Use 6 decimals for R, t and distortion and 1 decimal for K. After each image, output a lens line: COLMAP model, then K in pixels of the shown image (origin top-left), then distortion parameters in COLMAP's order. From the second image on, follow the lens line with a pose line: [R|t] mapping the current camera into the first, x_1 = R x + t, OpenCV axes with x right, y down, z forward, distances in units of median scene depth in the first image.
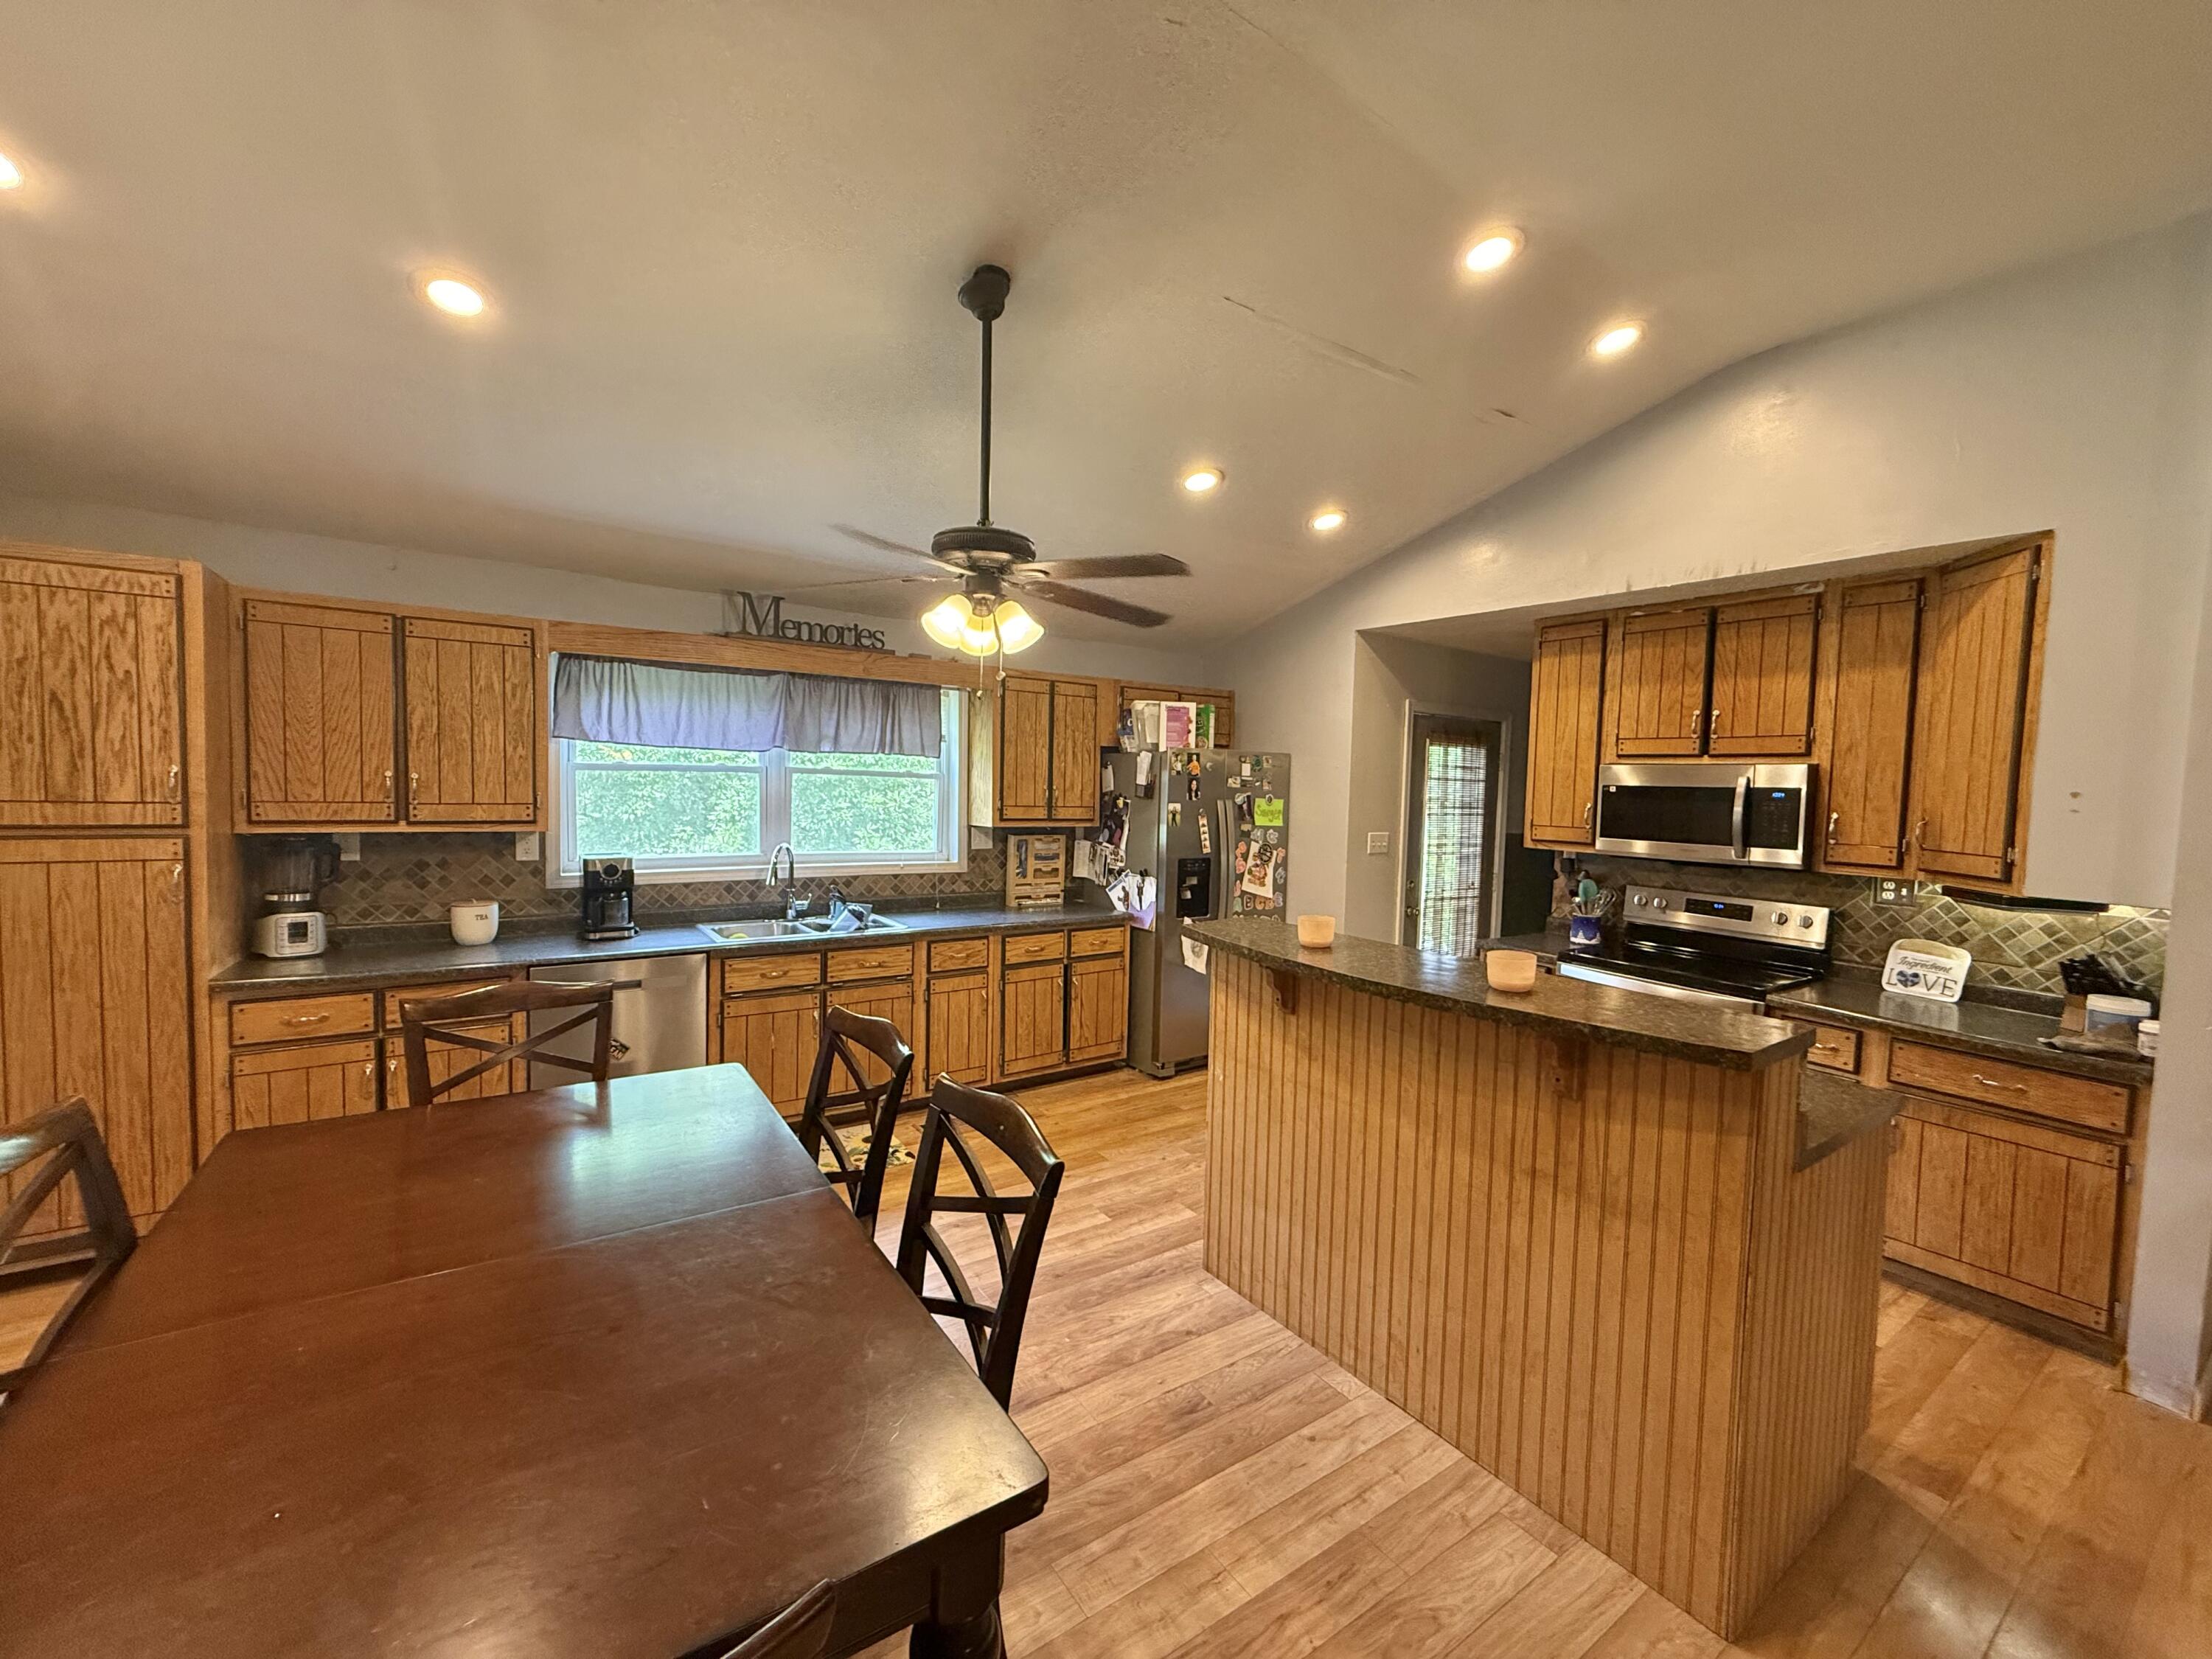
lens RADIAL K [[885.4, 0, 1103.2], [0, 885.4, 826.4], [0, 0, 1]] dist [-0.000224, 0.000166]
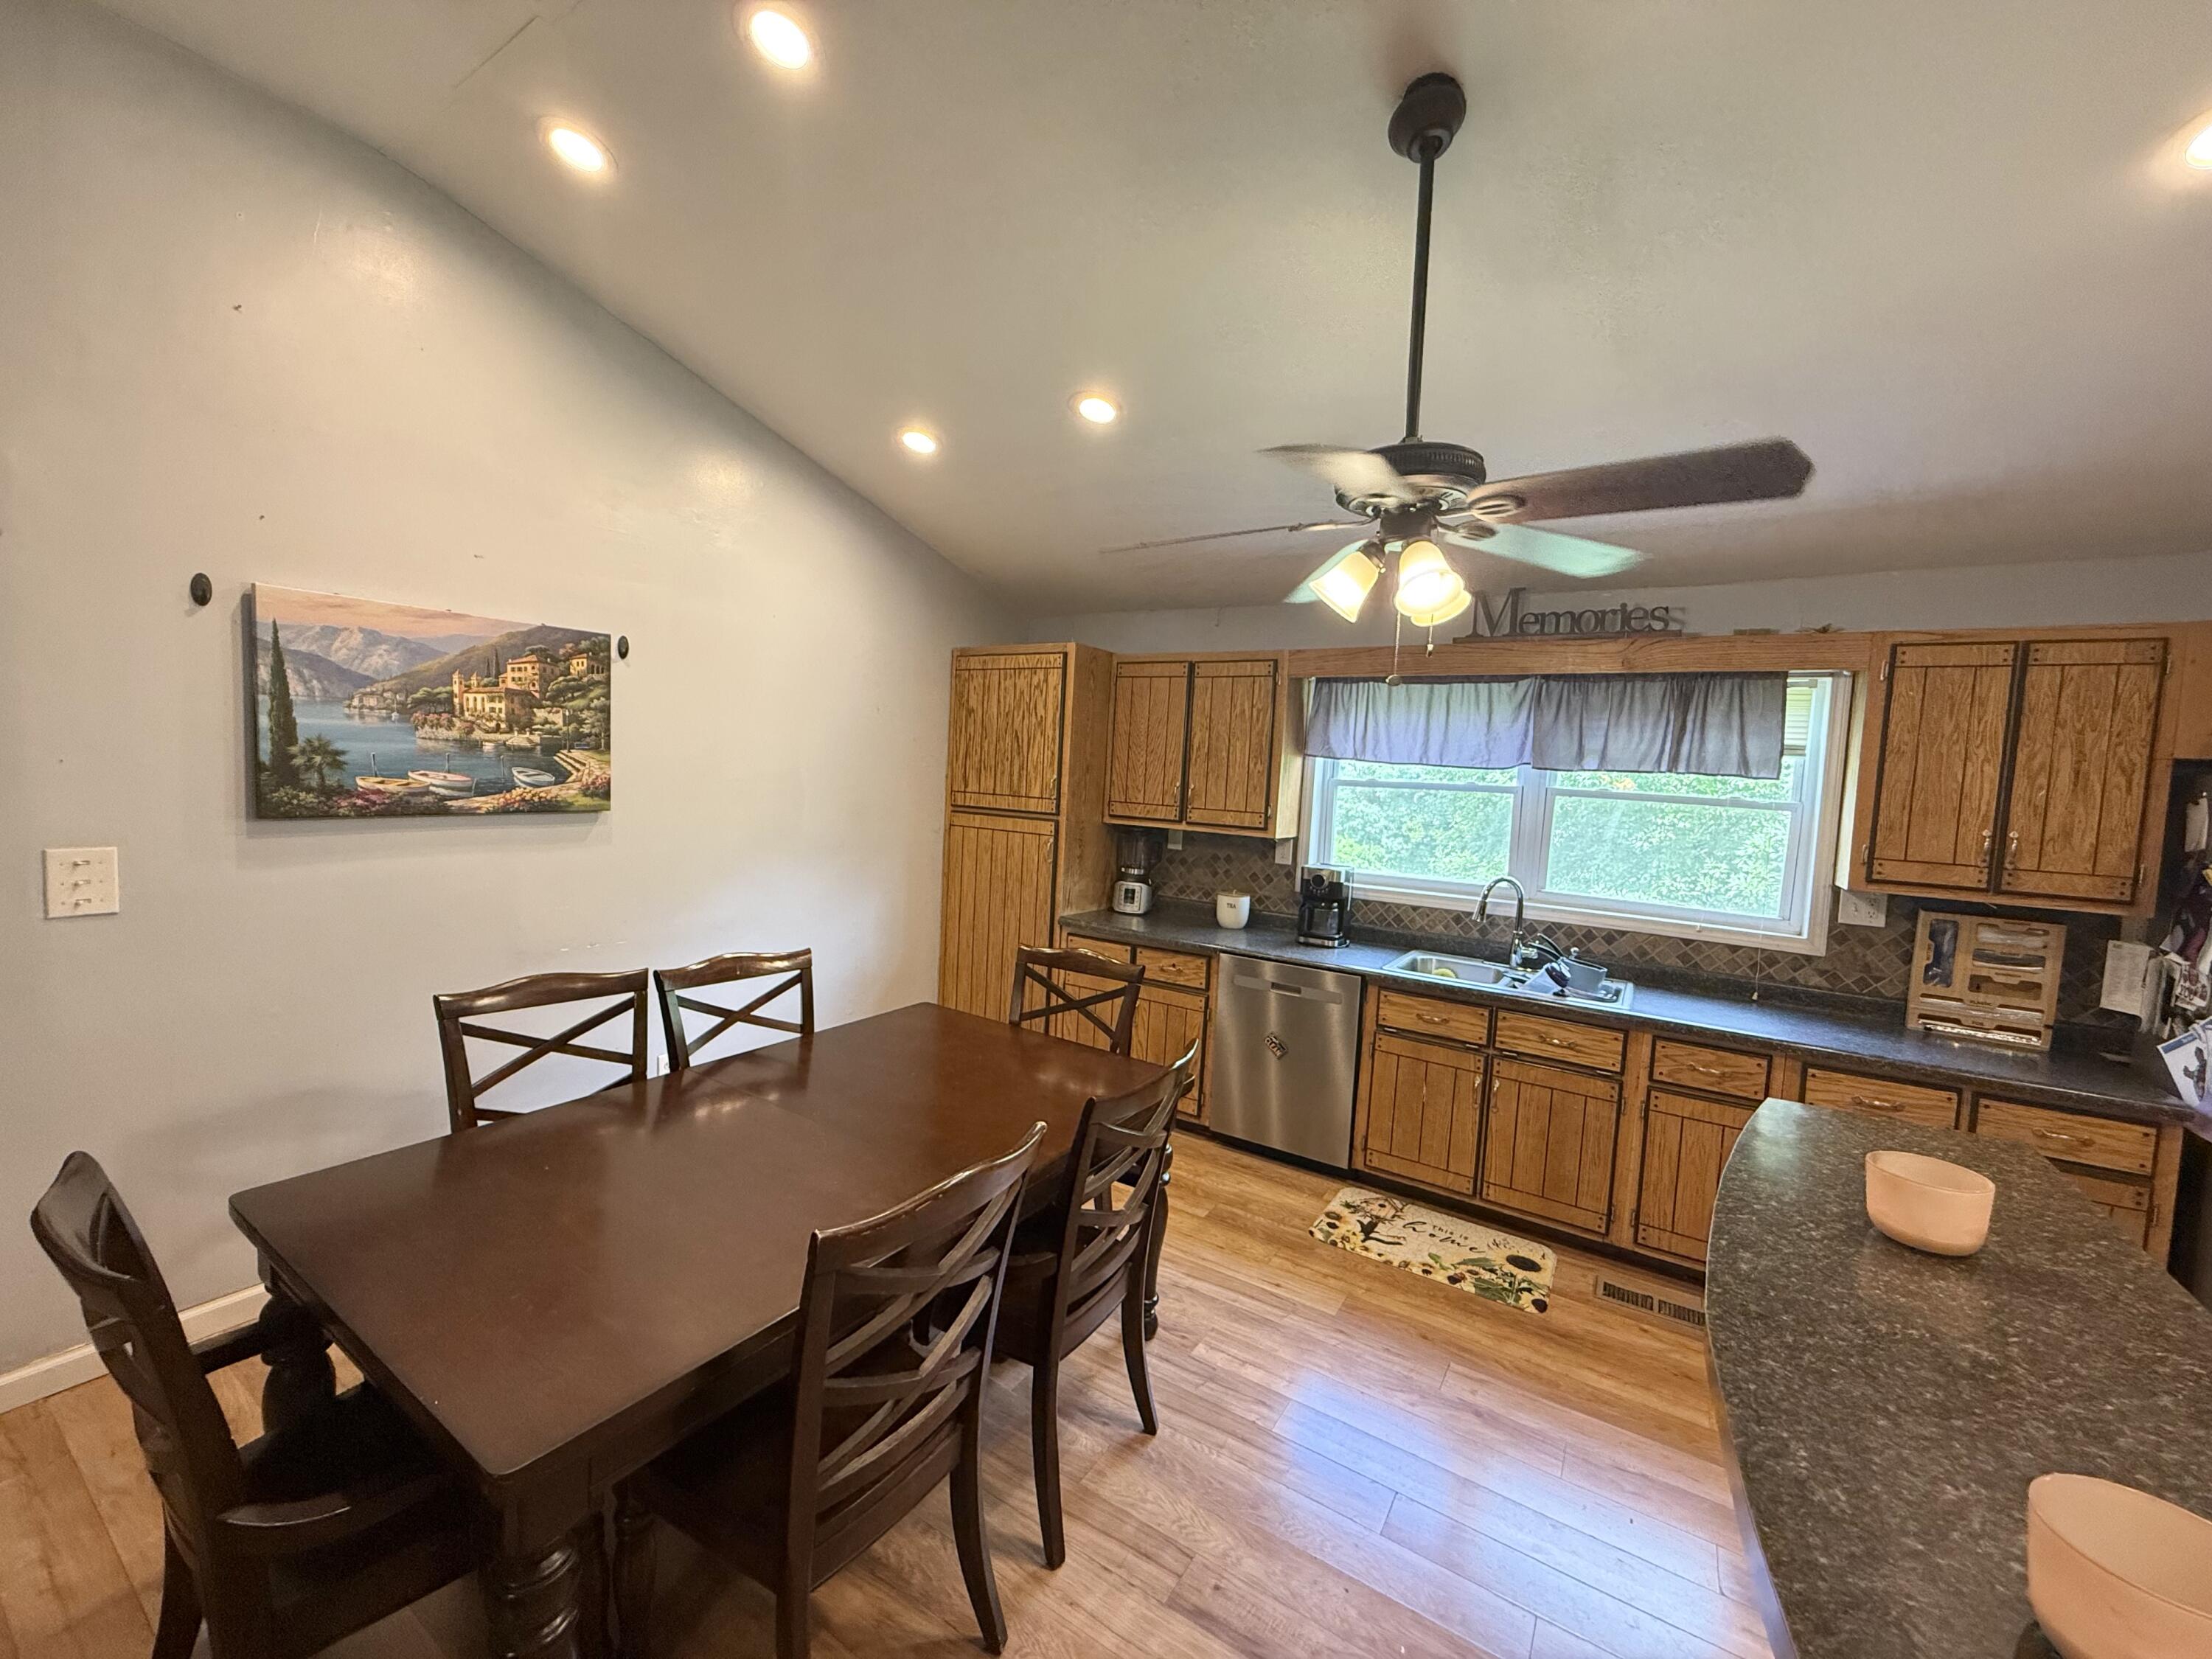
lens RADIAL K [[885.4, 0, 1102.9], [0, 885.4, 828.2], [0, 0, 1]] dist [-0.000224, 0.000166]
pose [[0.389787, 0.058470, -0.919047, 0.282491], [-0.086297, 0.995910, 0.026759, -0.016587], [0.916853, 0.068881, 0.393239, 0.318084]]
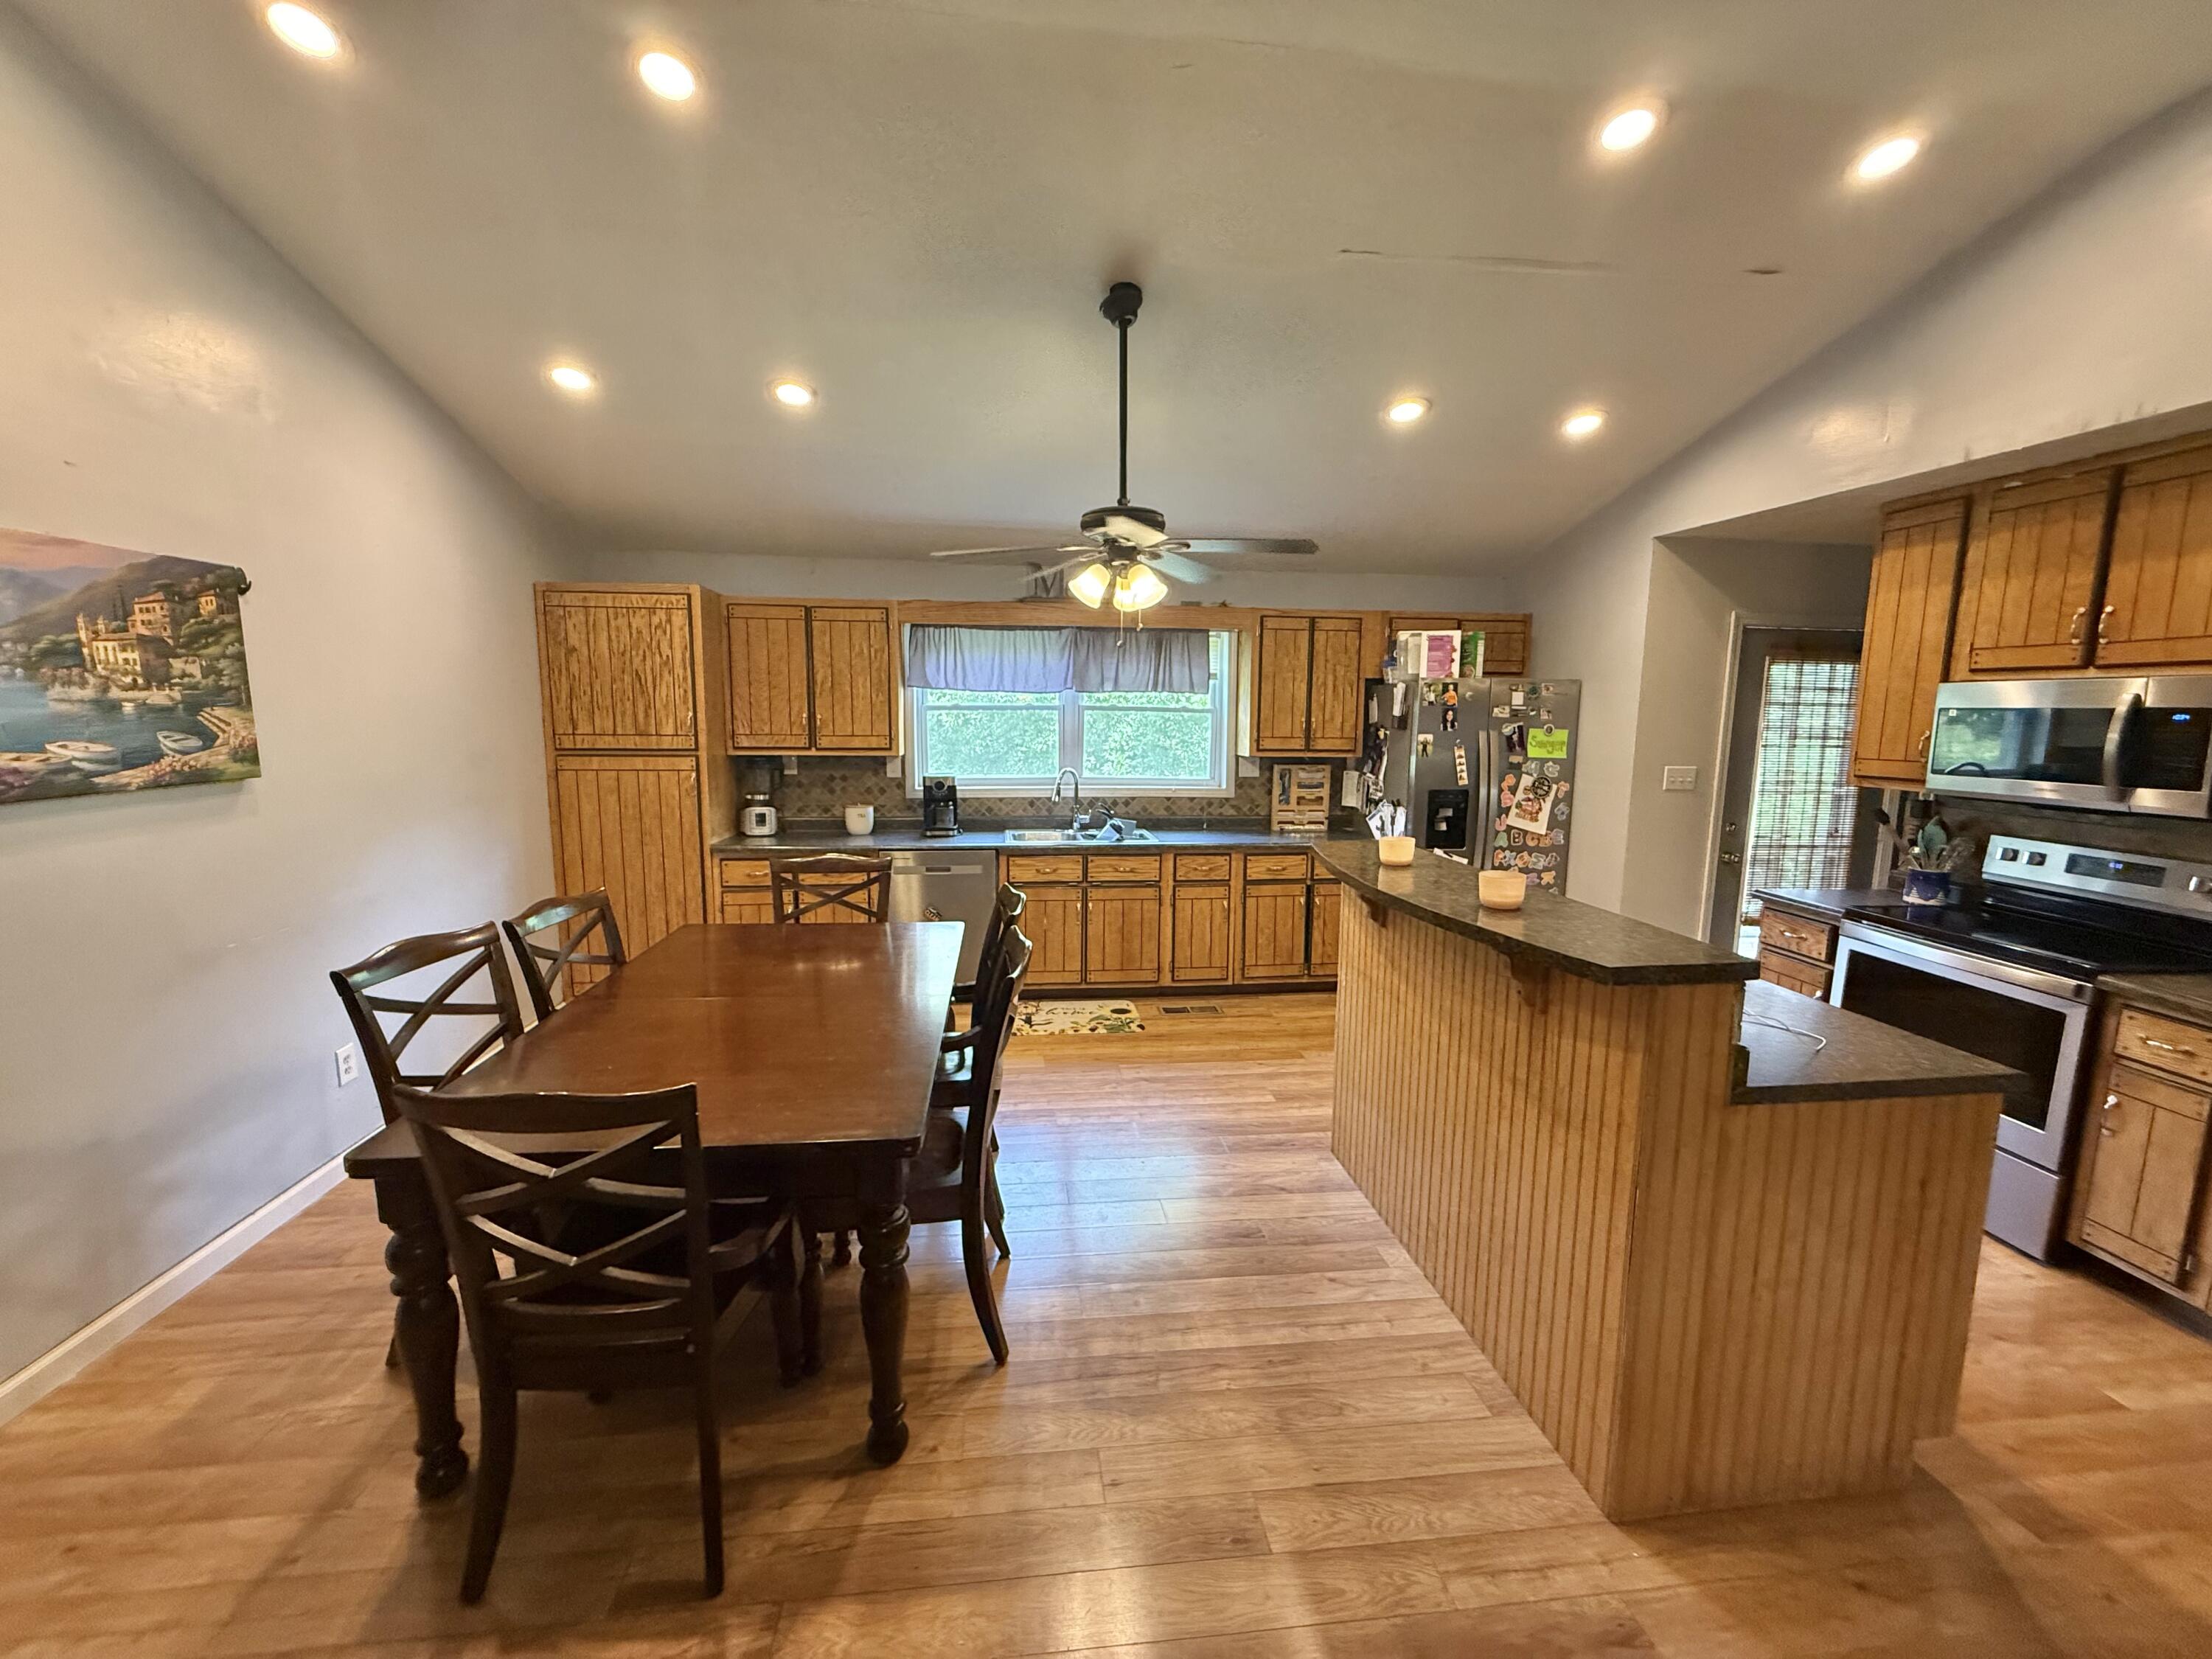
lens RADIAL K [[885.4, 0, 1101.0], [0, 885.4, 828.0], [0, 0, 1]] dist [-0.000224, 0.000166]
pose [[0.885414, 0.044573, -0.462661, 0.262870], [-0.009633, 0.996937, 0.077610, 0.006752], [0.464703, -0.064260, 0.883132, -0.071814]]
